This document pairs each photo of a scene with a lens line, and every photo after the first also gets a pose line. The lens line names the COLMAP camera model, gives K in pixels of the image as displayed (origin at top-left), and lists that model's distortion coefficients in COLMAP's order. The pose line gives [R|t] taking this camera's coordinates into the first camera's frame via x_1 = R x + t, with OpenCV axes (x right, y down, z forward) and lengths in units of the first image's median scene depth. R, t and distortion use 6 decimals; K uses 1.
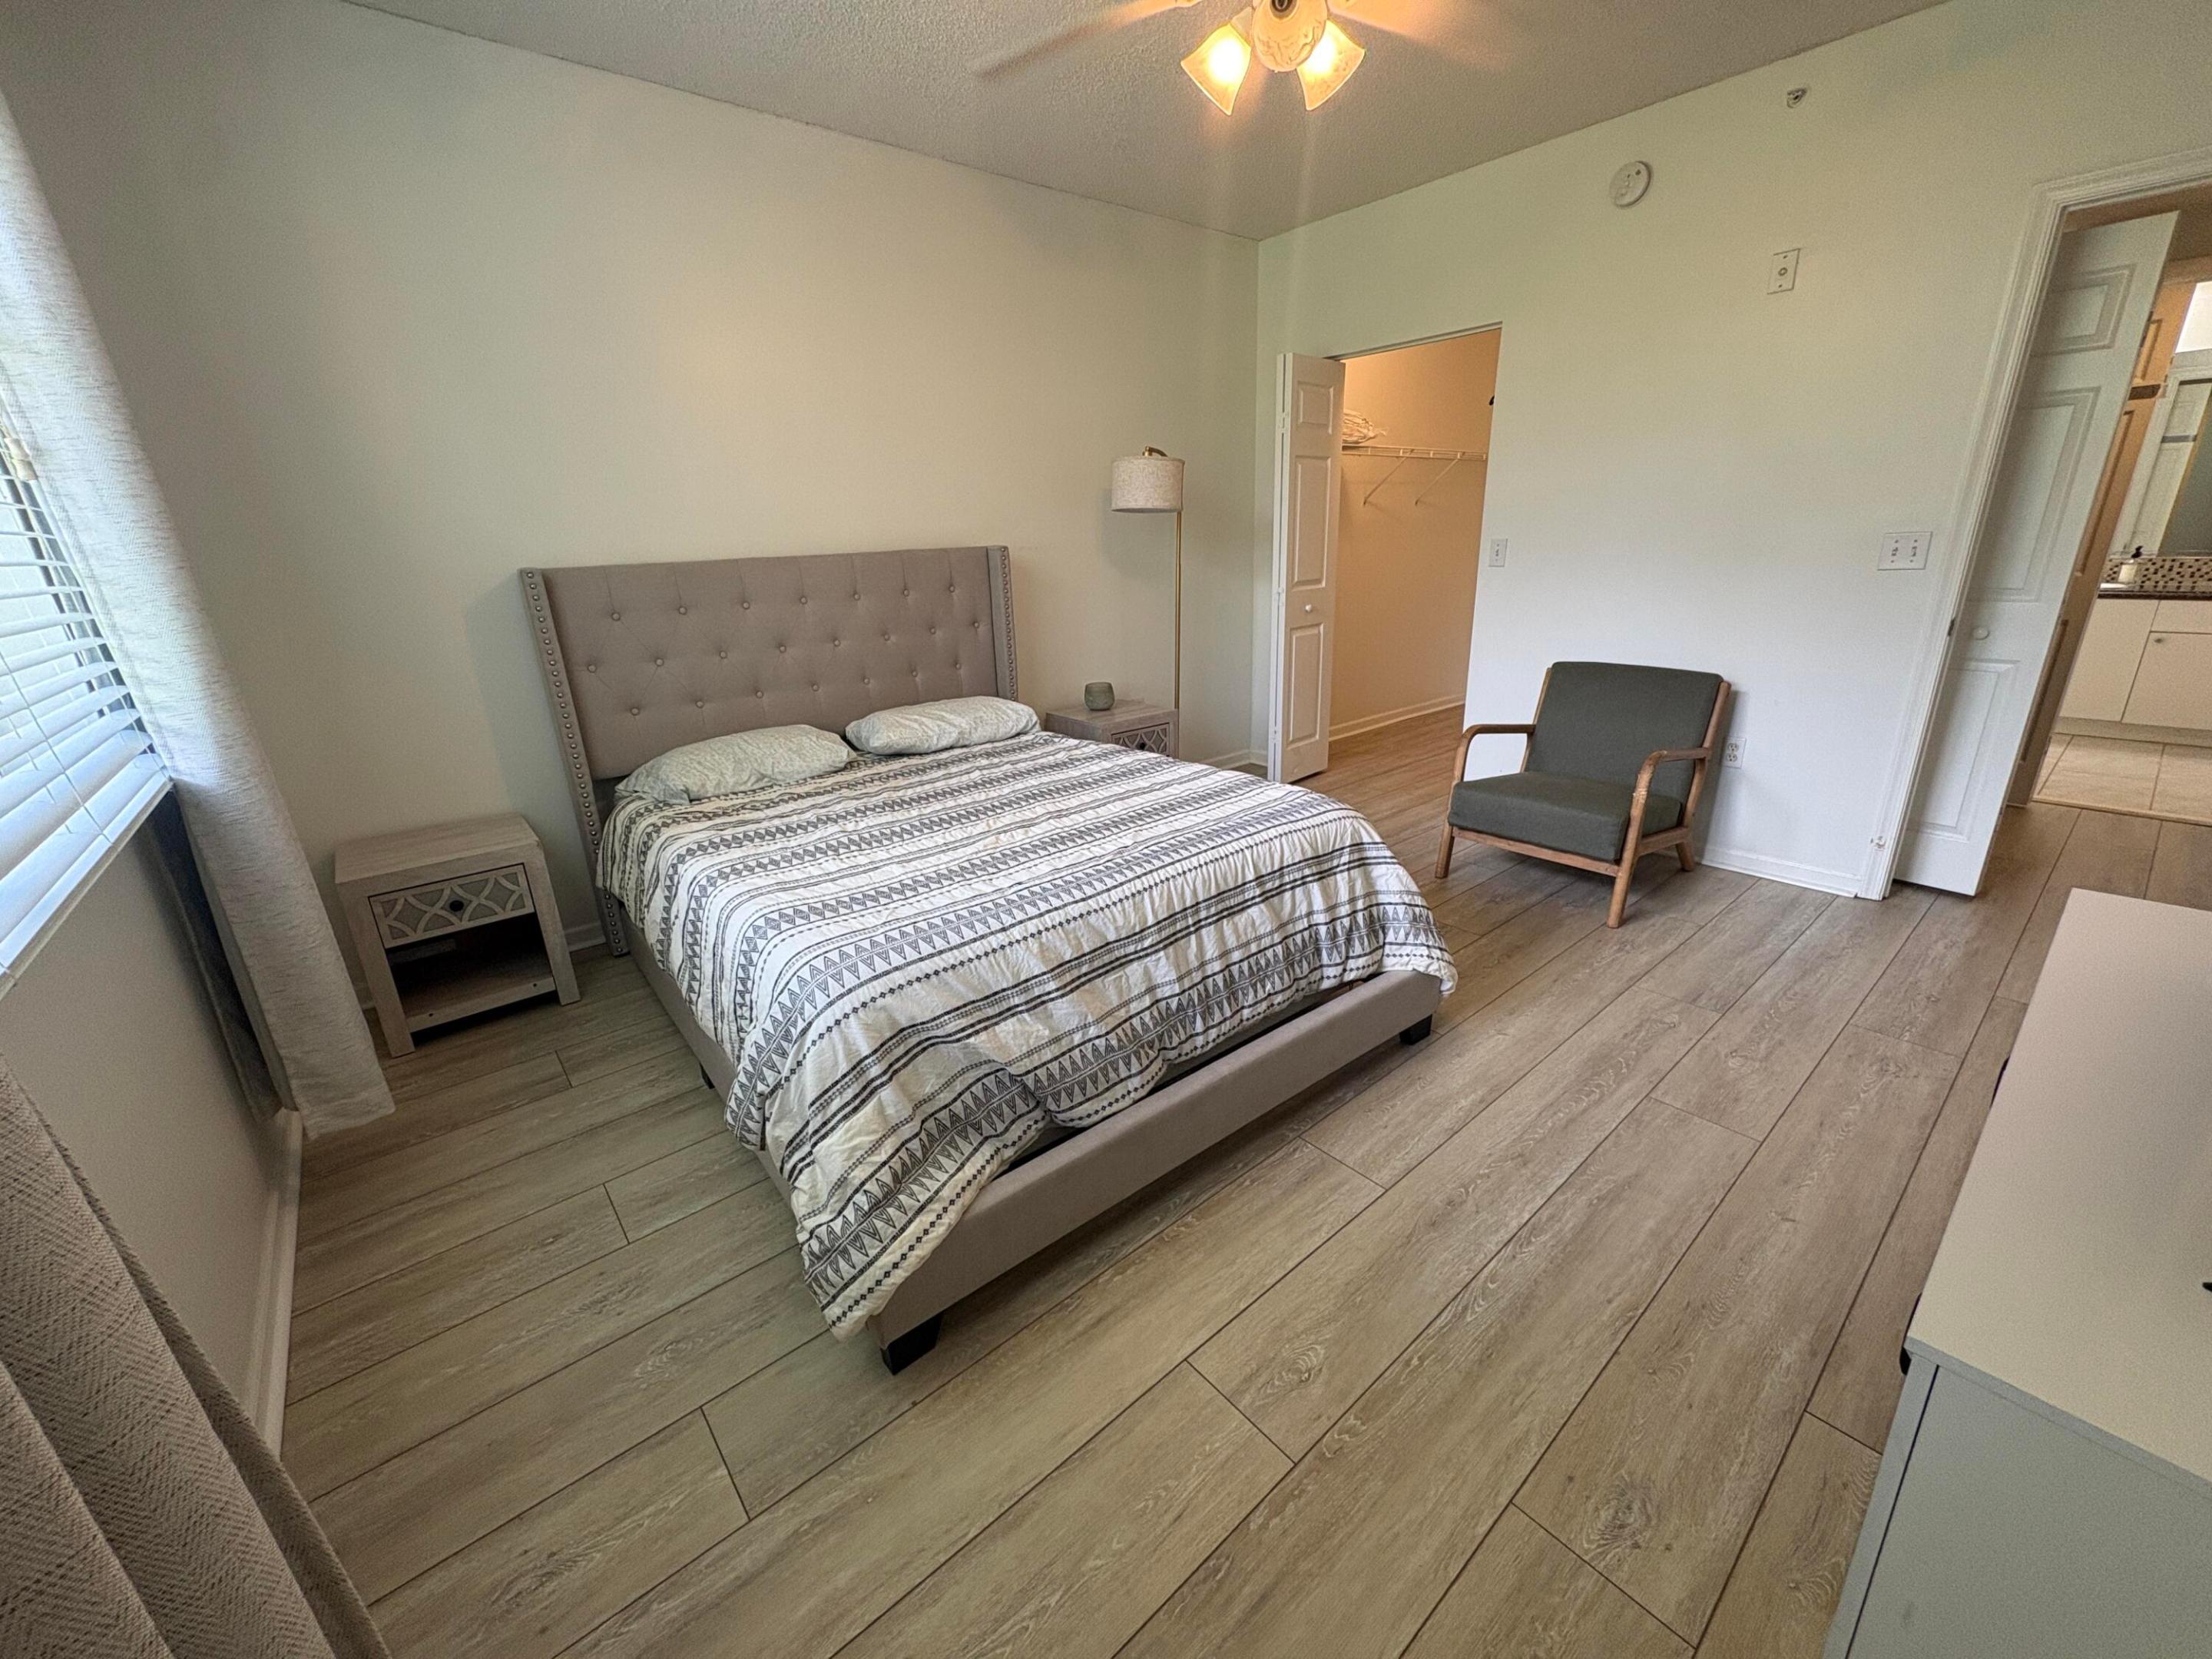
lens RADIAL K [[880.7, 0, 1118.4], [0, 880.7, 845.0], [0, 0, 1]] dist [-0.001729, -0.000093]
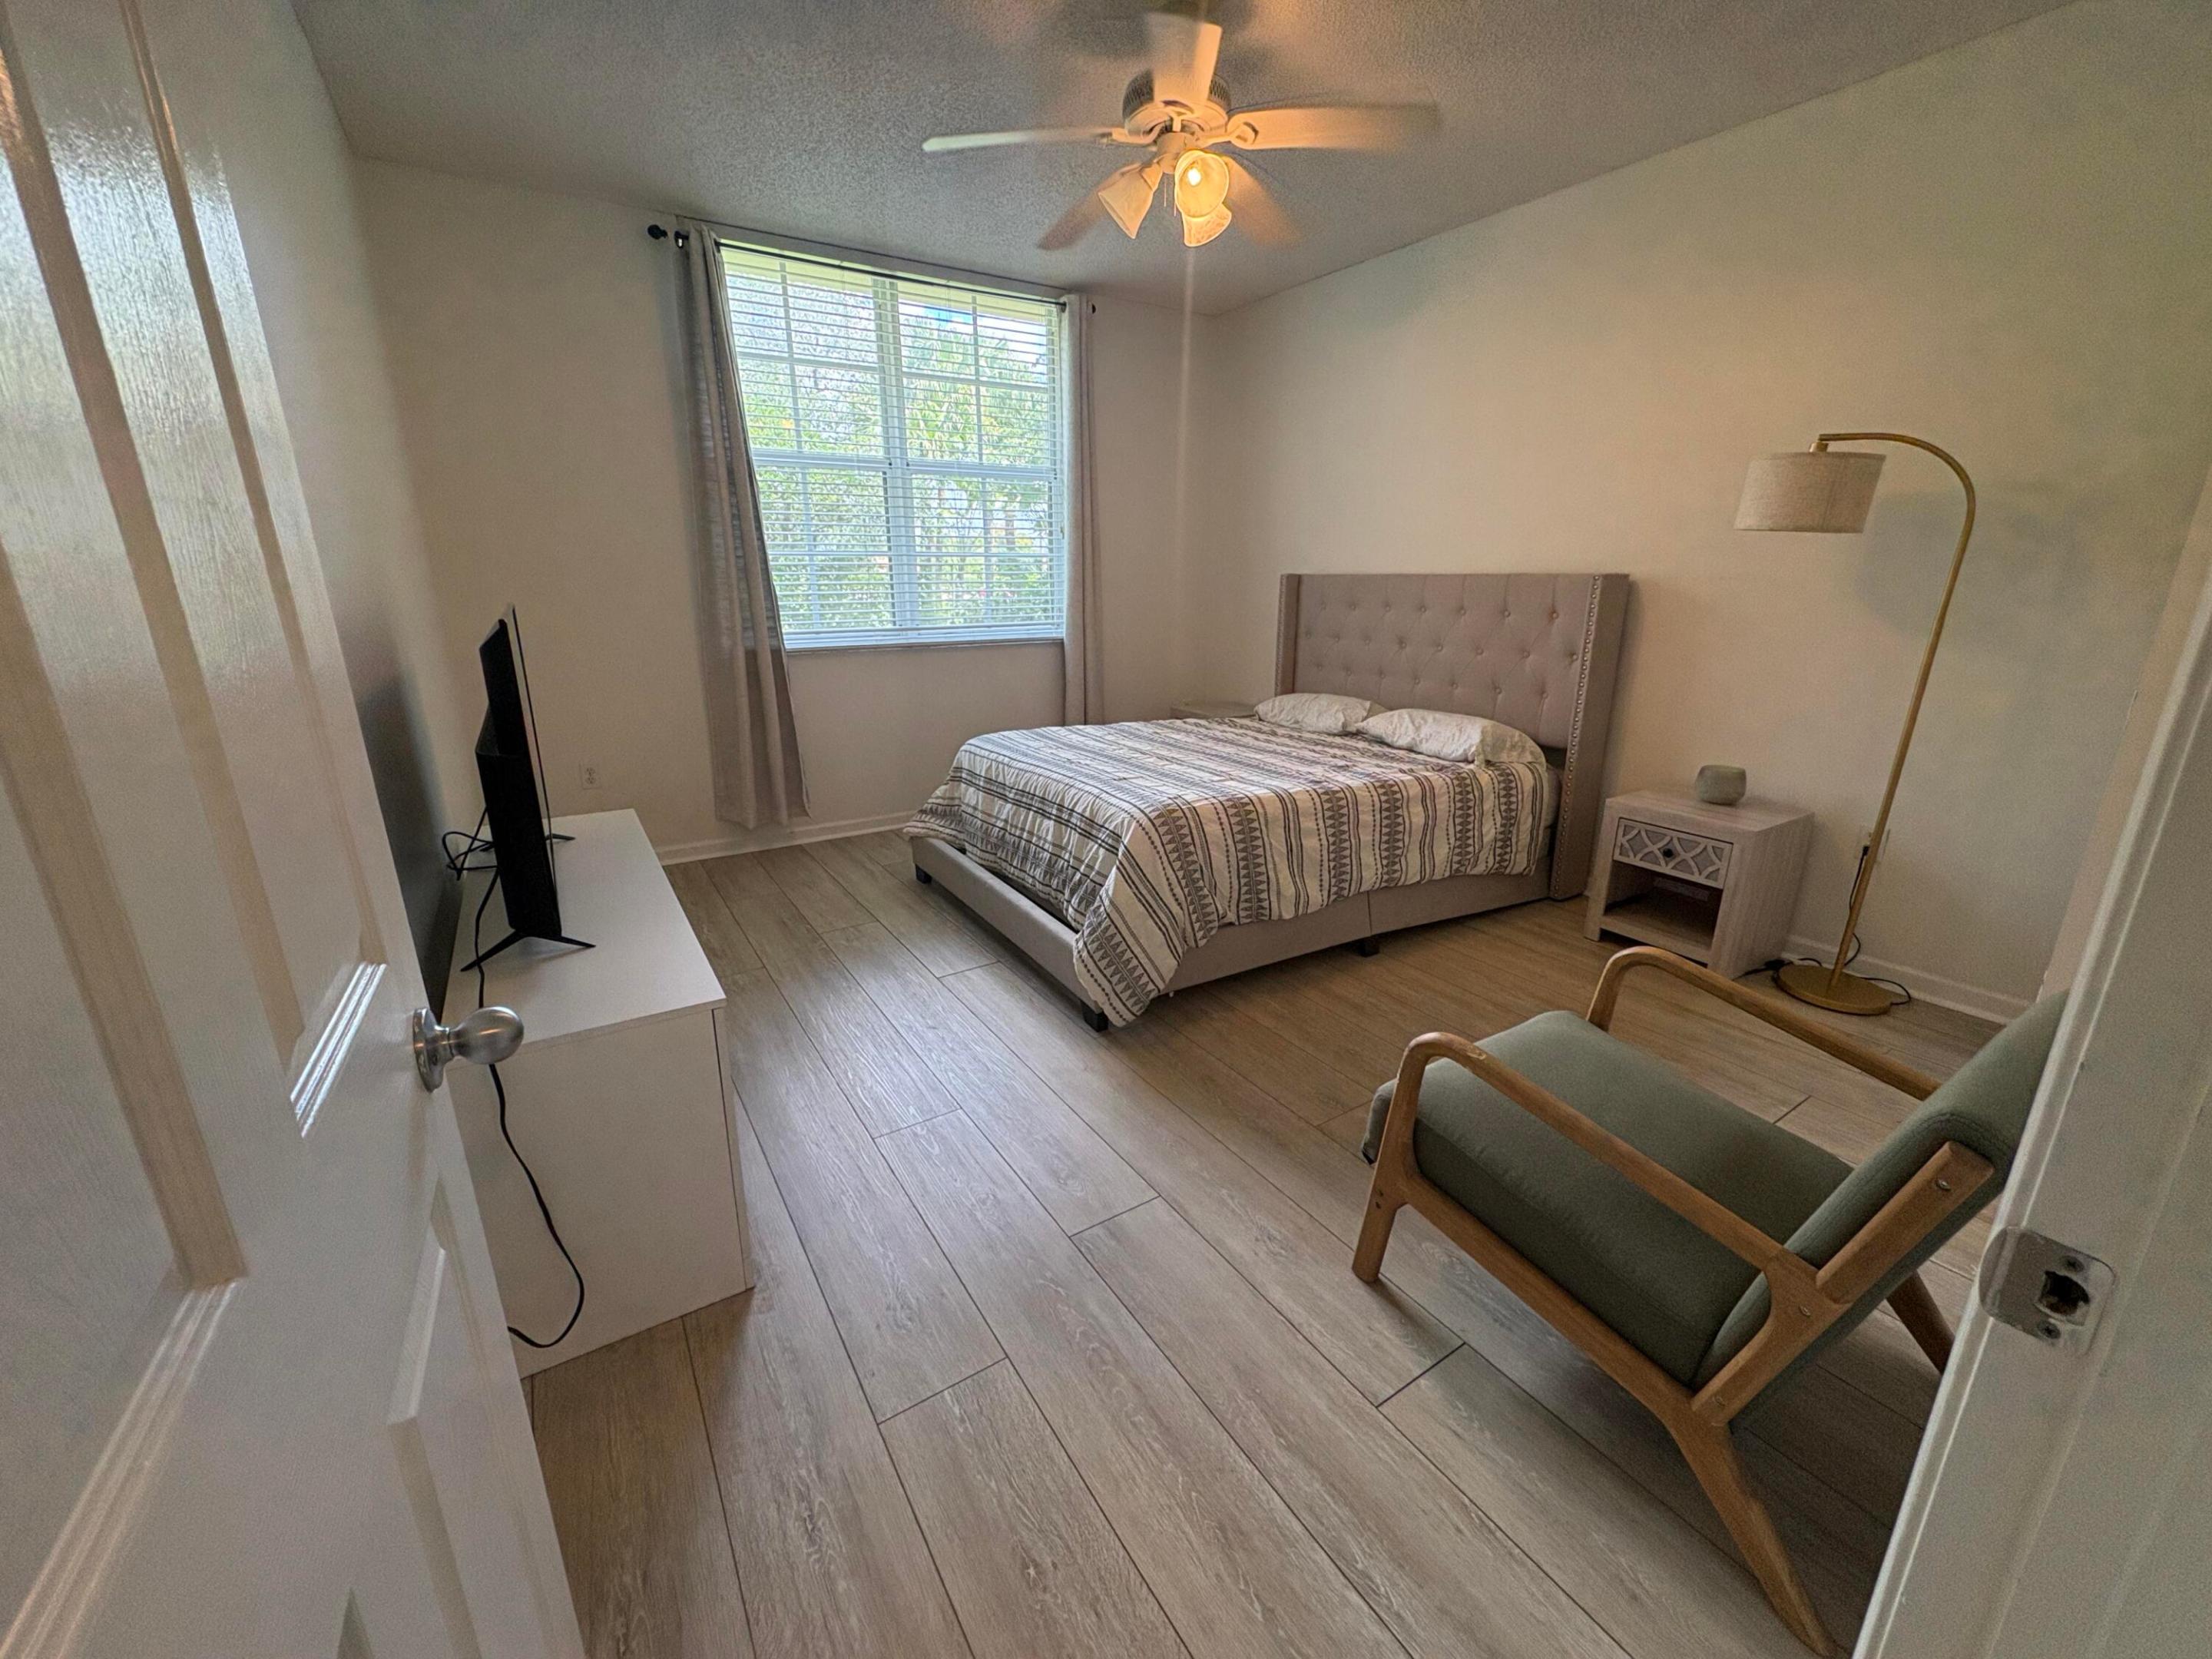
lens RADIAL K [[880.7, 0, 1114.1], [0, 880.7, 814.8], [0, 0, 1]] dist [-0.001729, -0.000093]
pose [[-0.120133, 0.312891, -0.942161, 1.284361], [-0.324212, 0.884634, 0.335126, -0.393214], [0.938325, 0.345720, -0.004831, 0.919325]]
